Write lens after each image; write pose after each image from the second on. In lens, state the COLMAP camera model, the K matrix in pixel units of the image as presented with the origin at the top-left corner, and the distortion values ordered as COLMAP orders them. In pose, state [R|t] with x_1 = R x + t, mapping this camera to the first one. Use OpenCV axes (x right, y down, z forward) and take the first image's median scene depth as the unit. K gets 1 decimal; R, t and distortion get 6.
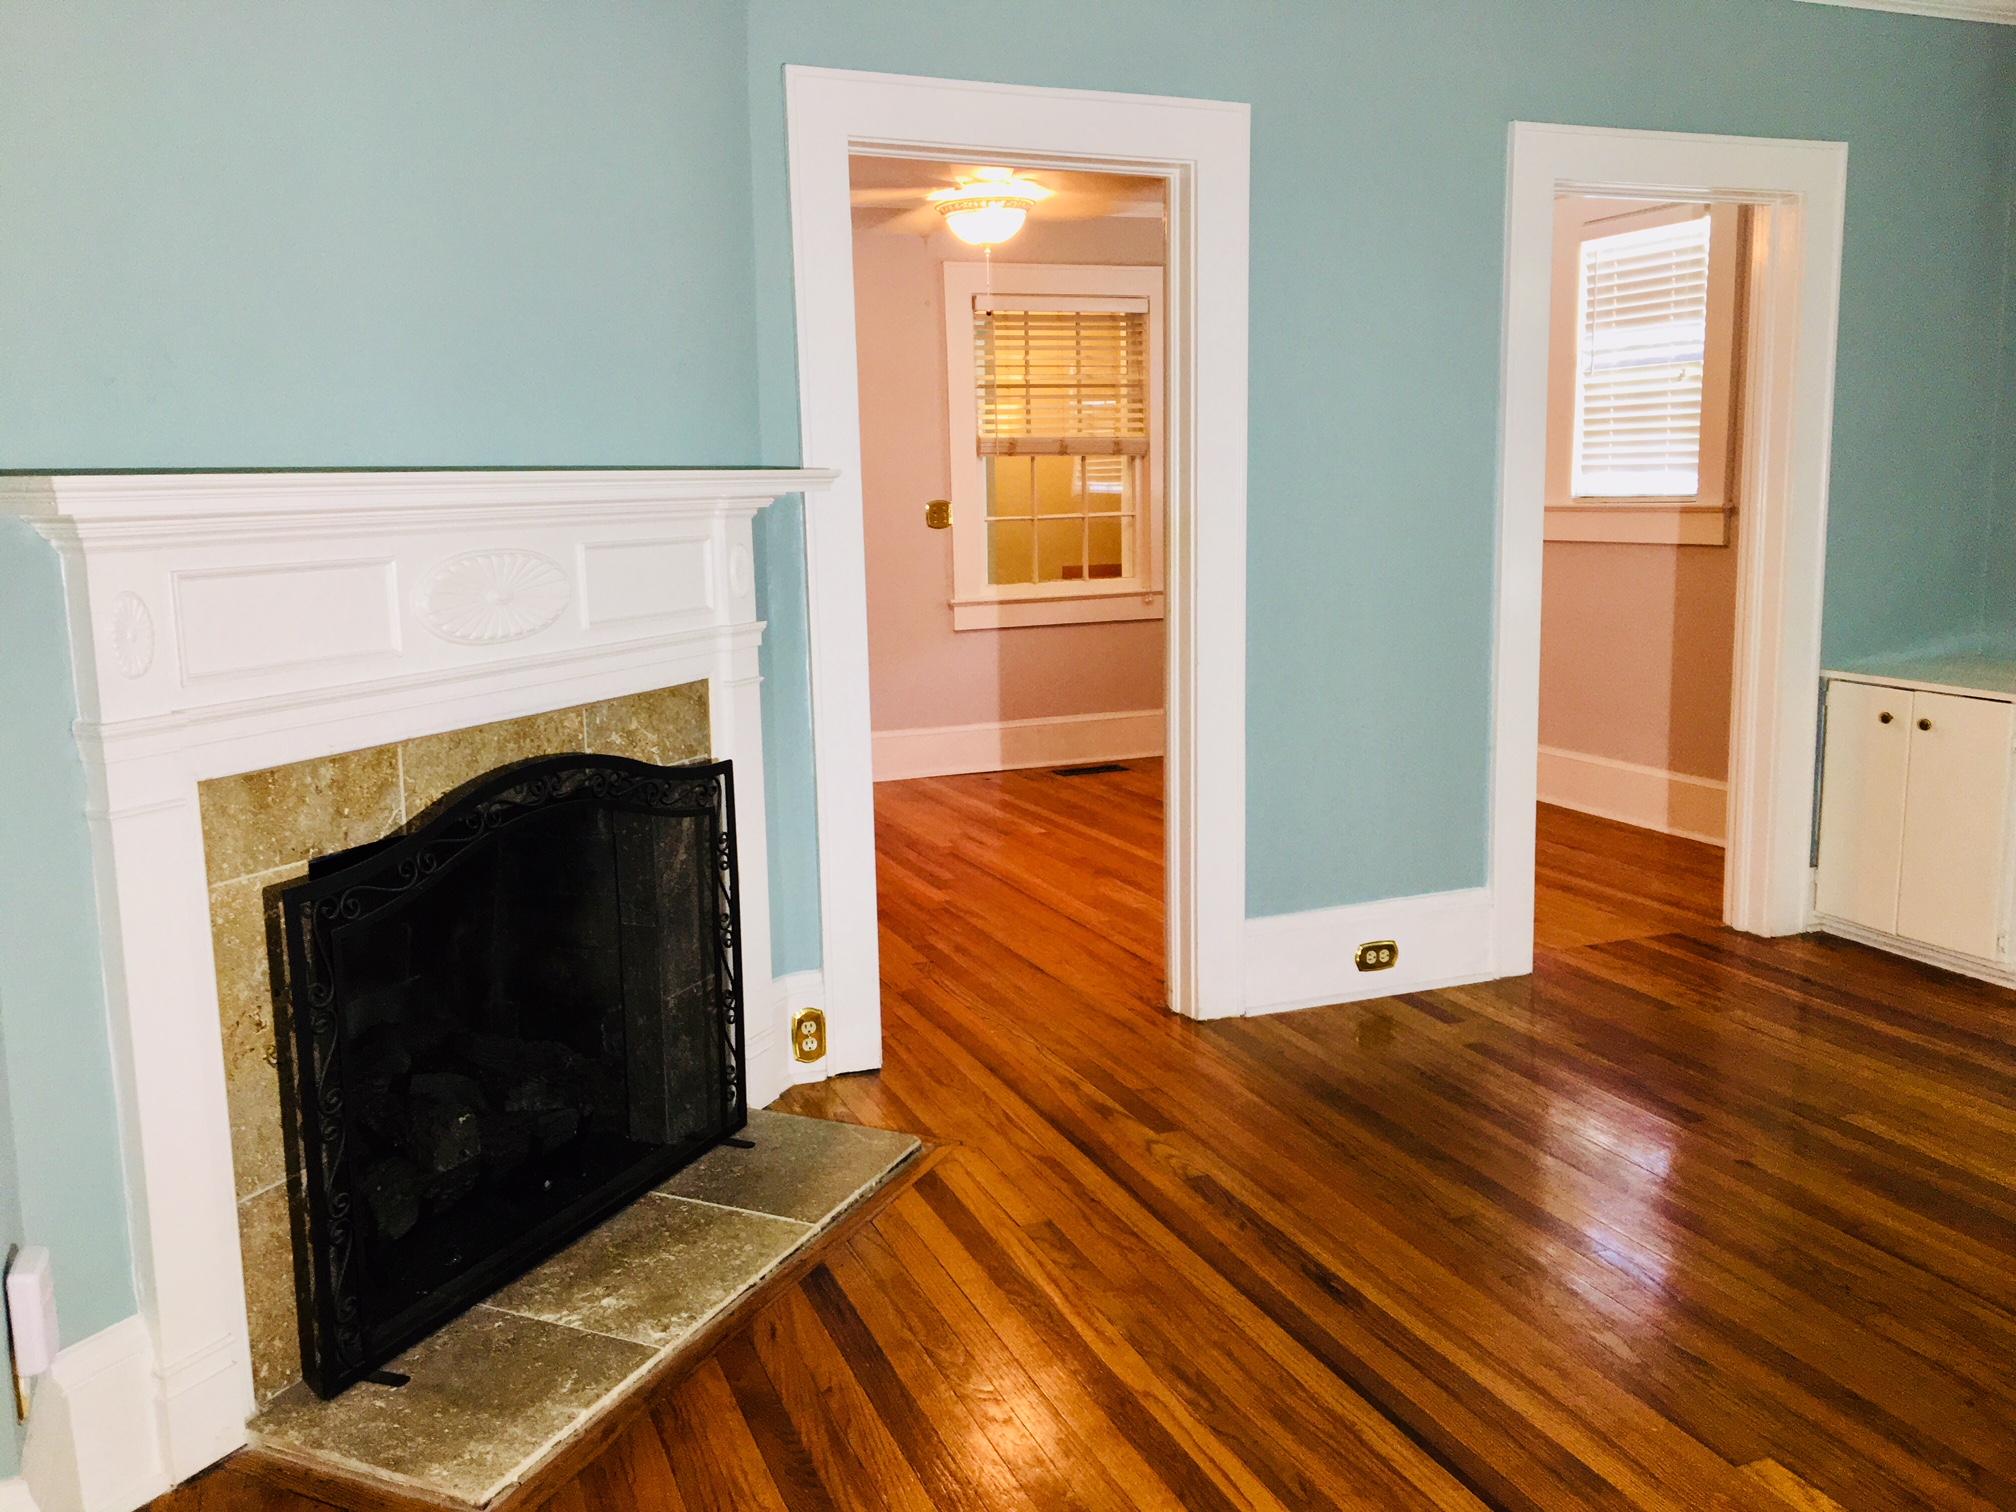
lens RADIAL K [[1692.4, 0, 1000.8], [0, 1692.4, 740.7], [0, 0, 1]] dist [0.091928, -0.143184]
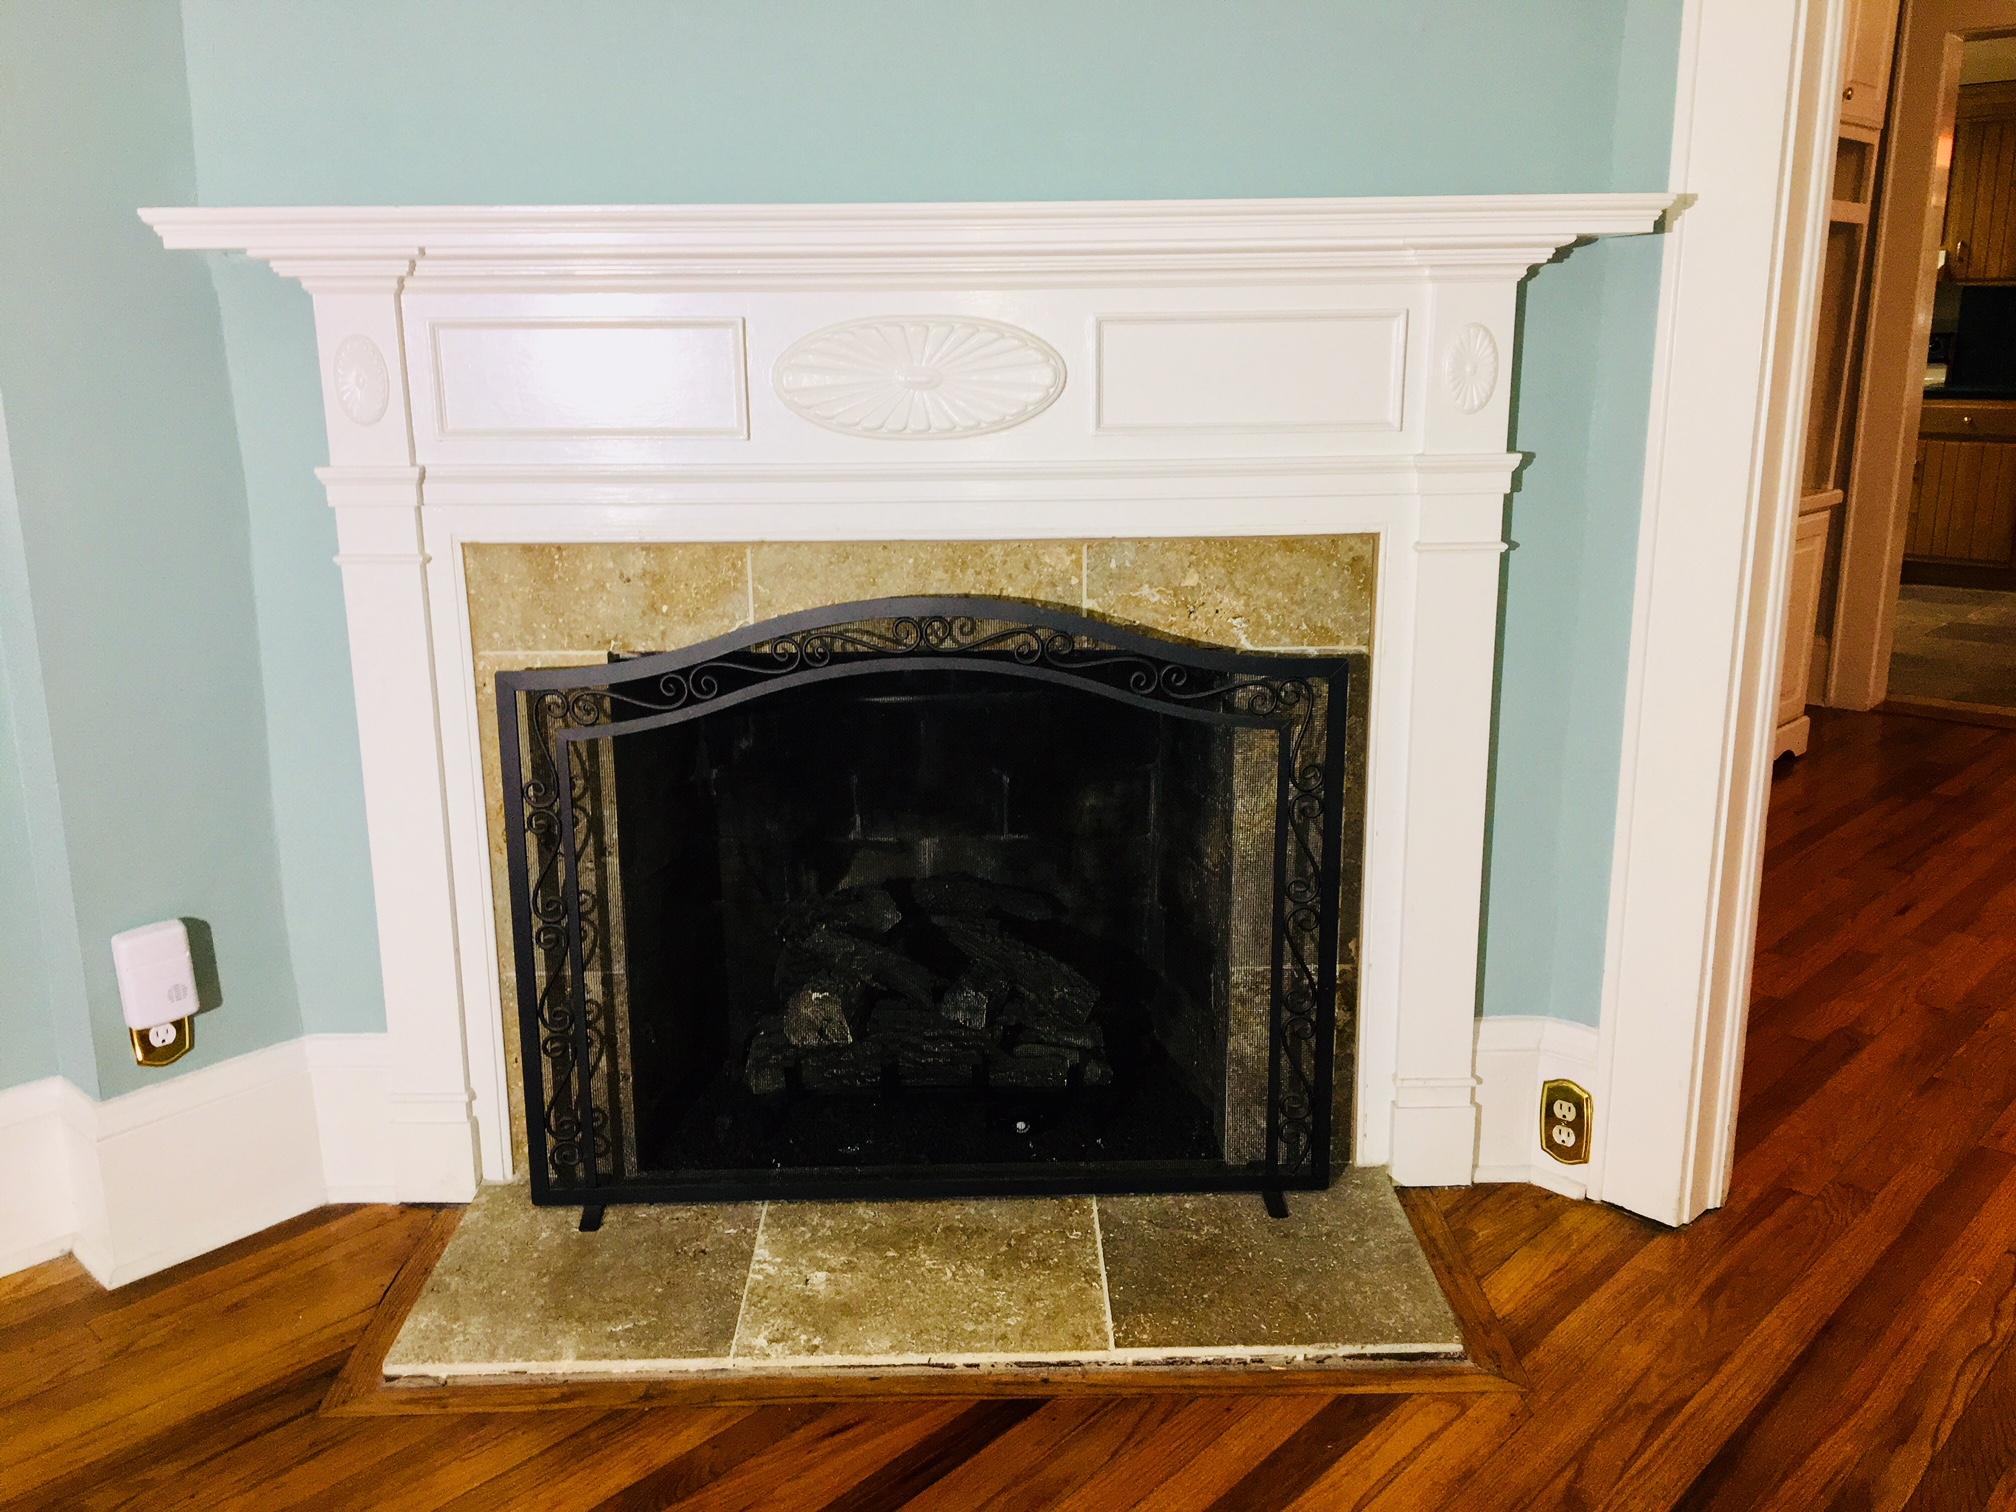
lens RADIAL K [[1692.4, 0, 1000.8], [0, 1692.4, 740.7], [0, 0, 1]] dist [0.091928, -0.143184]
pose [[0.421127, 0.227657, -0.877966, 0.297737], [-0.139324, 0.972736, 0.185402, -0.049381], [0.896237, 0.044244, 0.441364, 0.475413]]
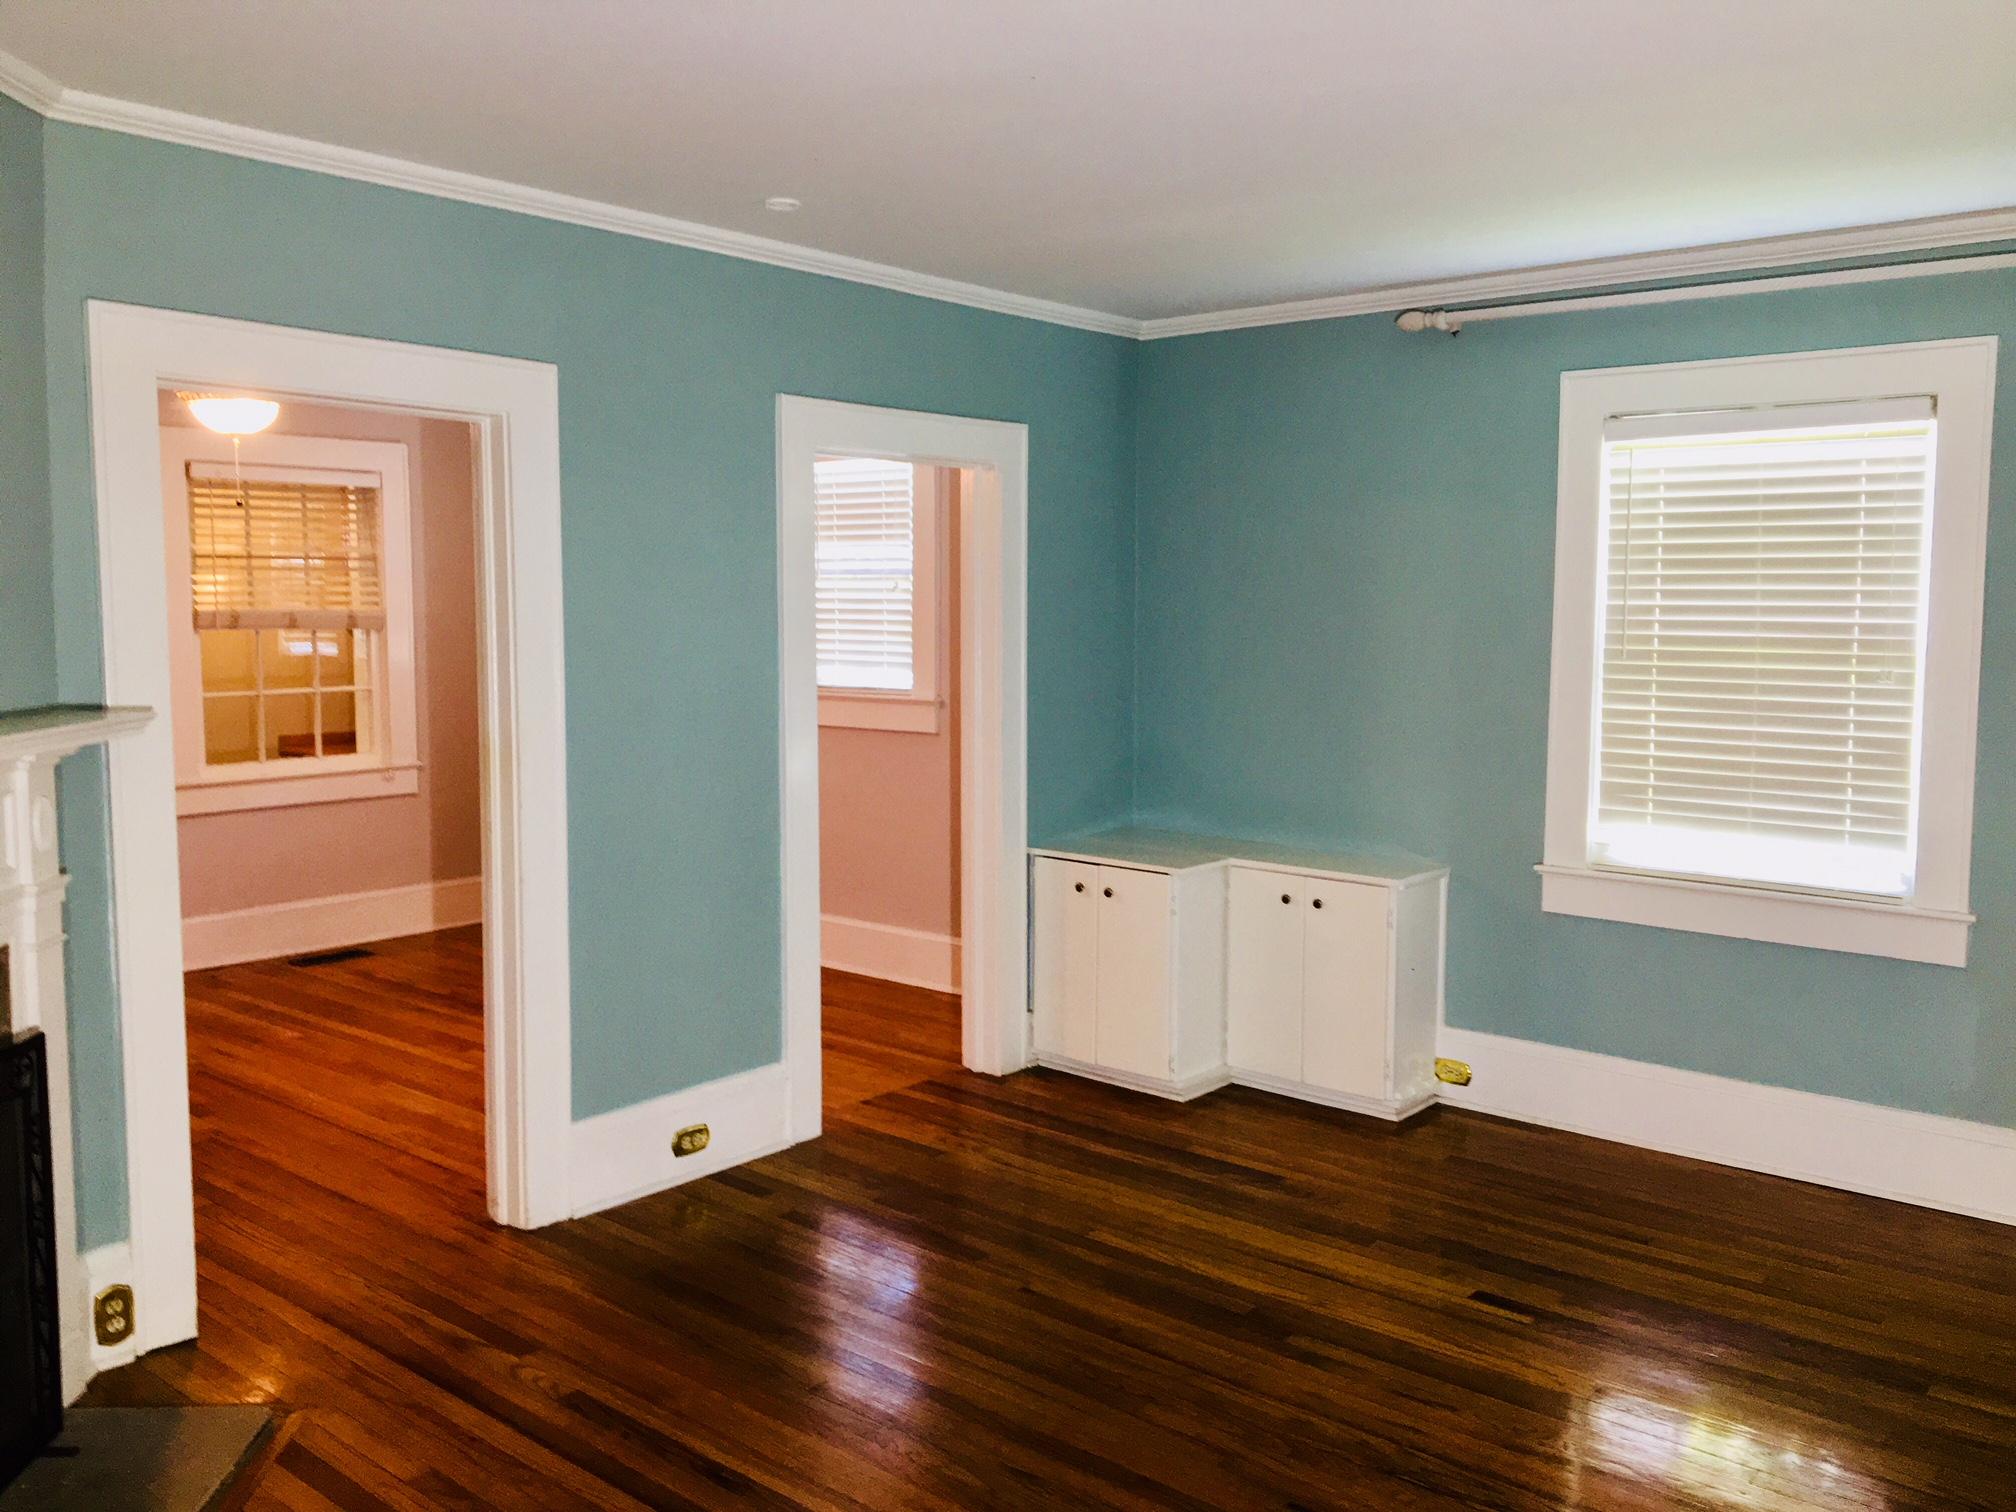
lens RADIAL K [[1692.4, 0, 1000.8], [0, 1692.4, 740.7], [0, 0, 1]] dist [0.091928, -0.143184]
pose [[0.888301, -0.016830, 0.458953, -0.098281], [0.049494, 0.997016, -0.059234, -0.053534], [-0.456587, 0.075333, 0.886484, -0.065019]]
